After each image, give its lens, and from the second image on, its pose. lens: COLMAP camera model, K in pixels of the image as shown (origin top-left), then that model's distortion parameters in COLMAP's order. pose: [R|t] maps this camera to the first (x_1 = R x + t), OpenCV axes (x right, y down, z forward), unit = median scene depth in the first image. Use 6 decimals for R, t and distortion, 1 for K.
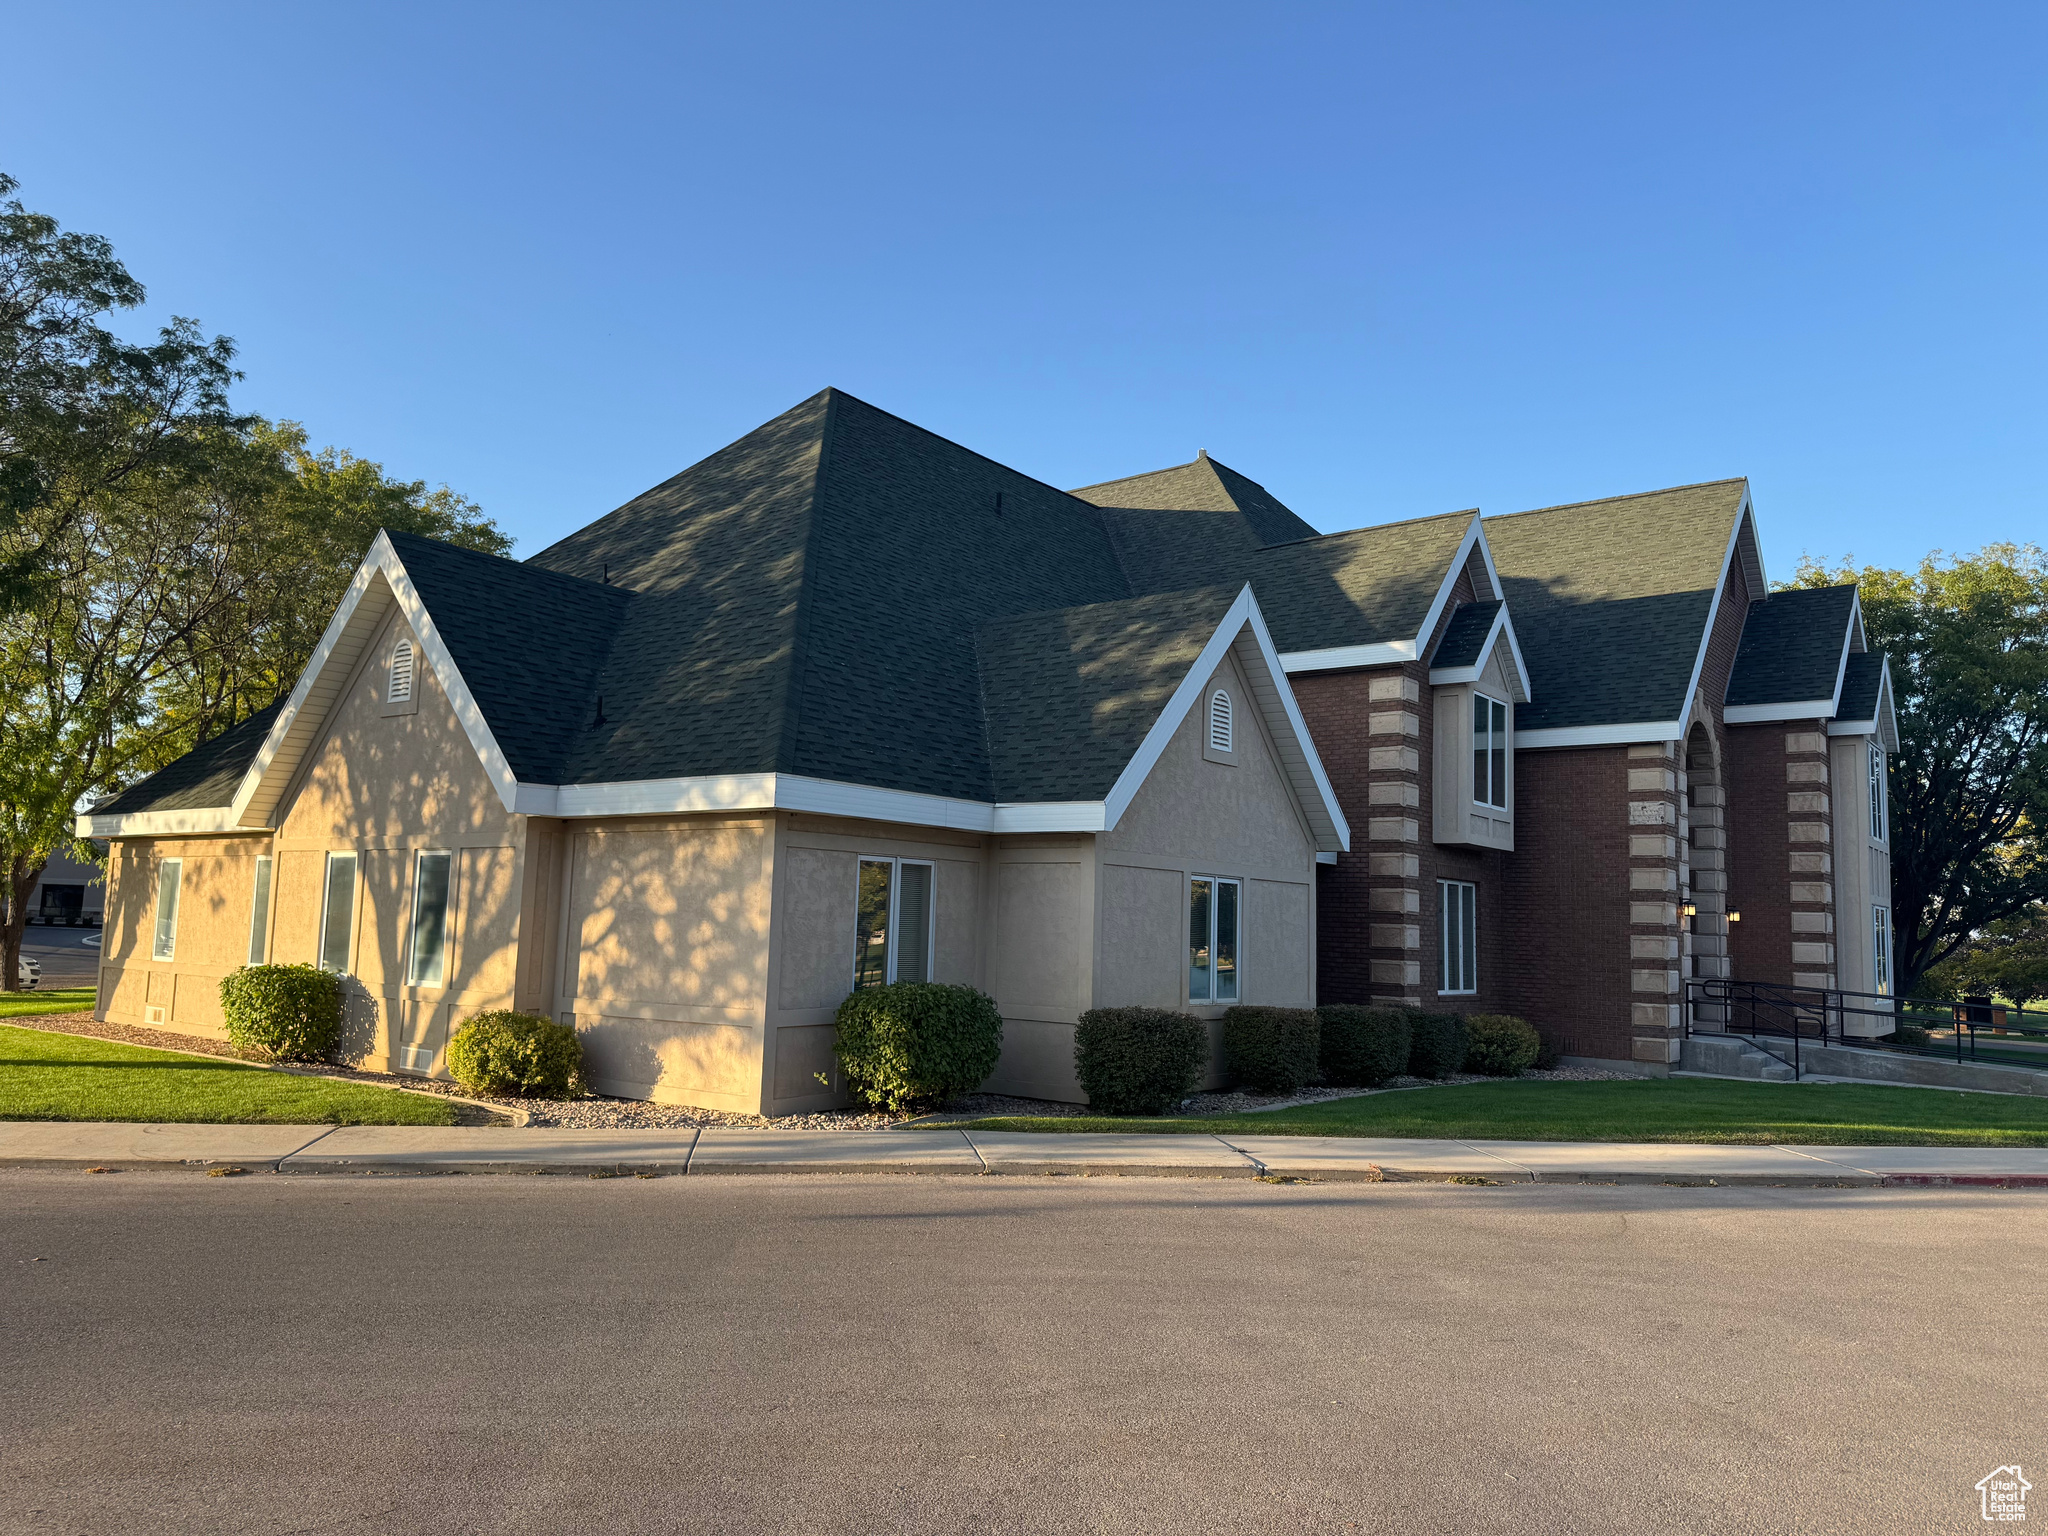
lens RADIAL K [[1414.4, 0, 1023.2], [0, 1414.4, 752.3], [0, 0, 1]] dist [0.121513, -0.151795]
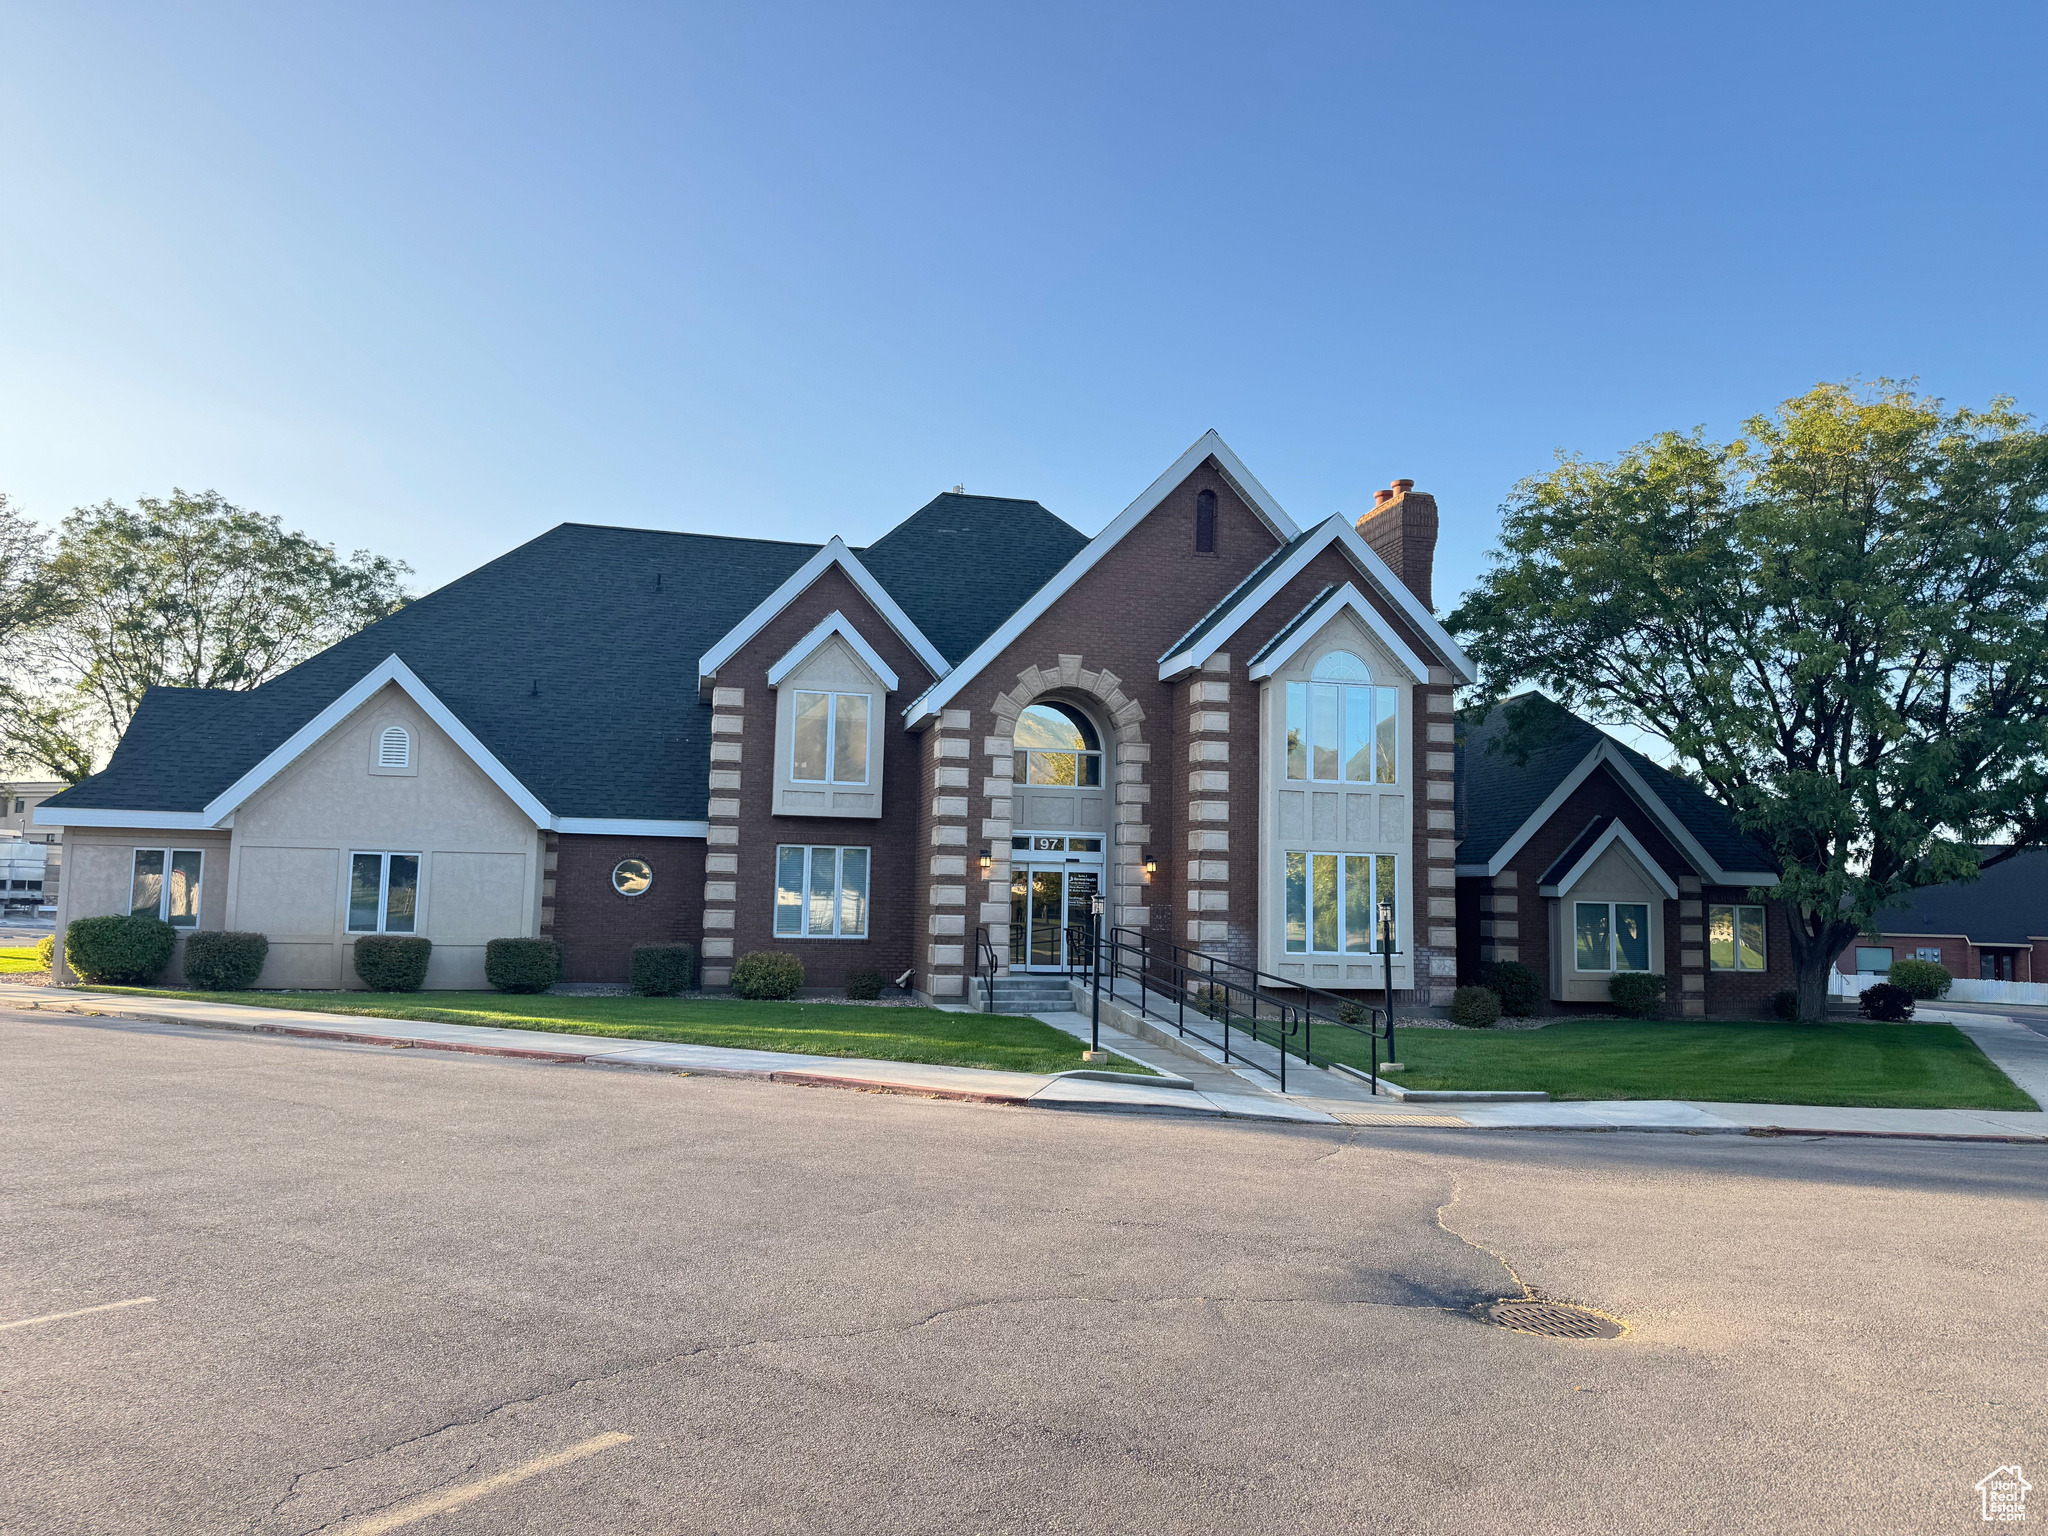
lens RADIAL K [[1387.1, 0, 1024.0], [0, 1387.1, 768.0], [0, 0, 1]] dist [0.066635, -0.071061]
pose [[0.780881, -0.074934, -0.620169, 1.756116], [0.081472, 0.996516, -0.017822, 0.089233], [0.619344, -0.036610, 0.784266, 0.273032]]
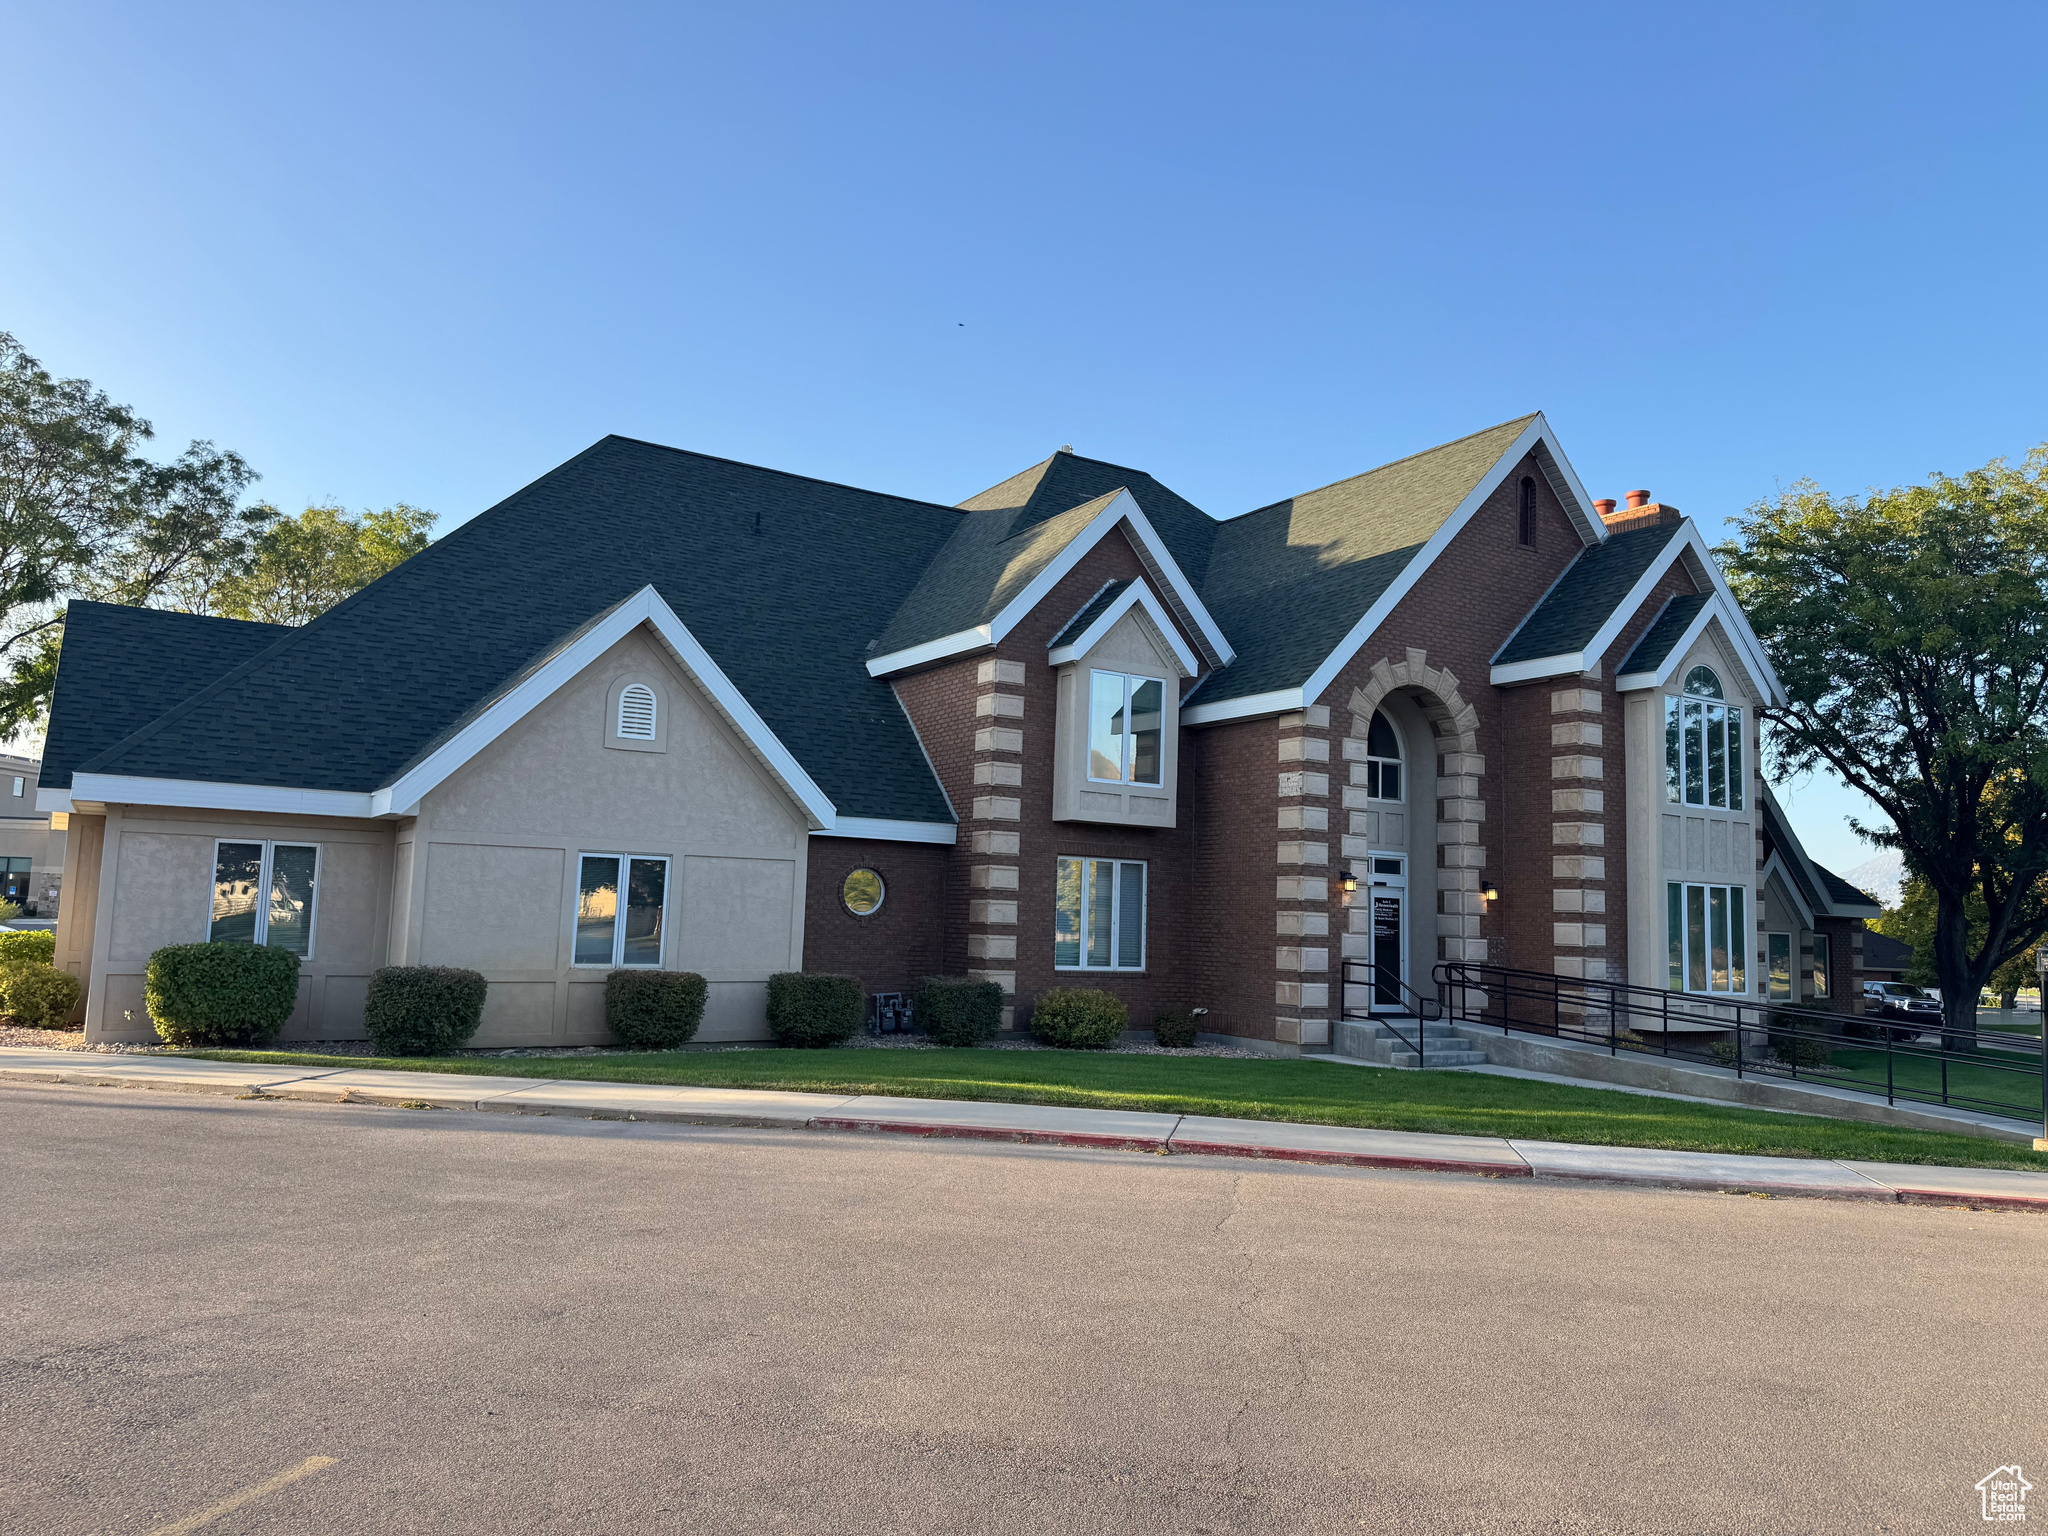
lens RADIAL K [[1414.4, 0, 1023.2], [0, 1414.4, 752.3], [0, 0, 1]] dist [0.121513, -0.151795]
pose [[0.935837, -0.040409, -0.350108, 0.898276], [0.039081, 0.999177, -0.010859, 0.036199], [0.350259, -0.003520, 0.936646, 0.071700]]
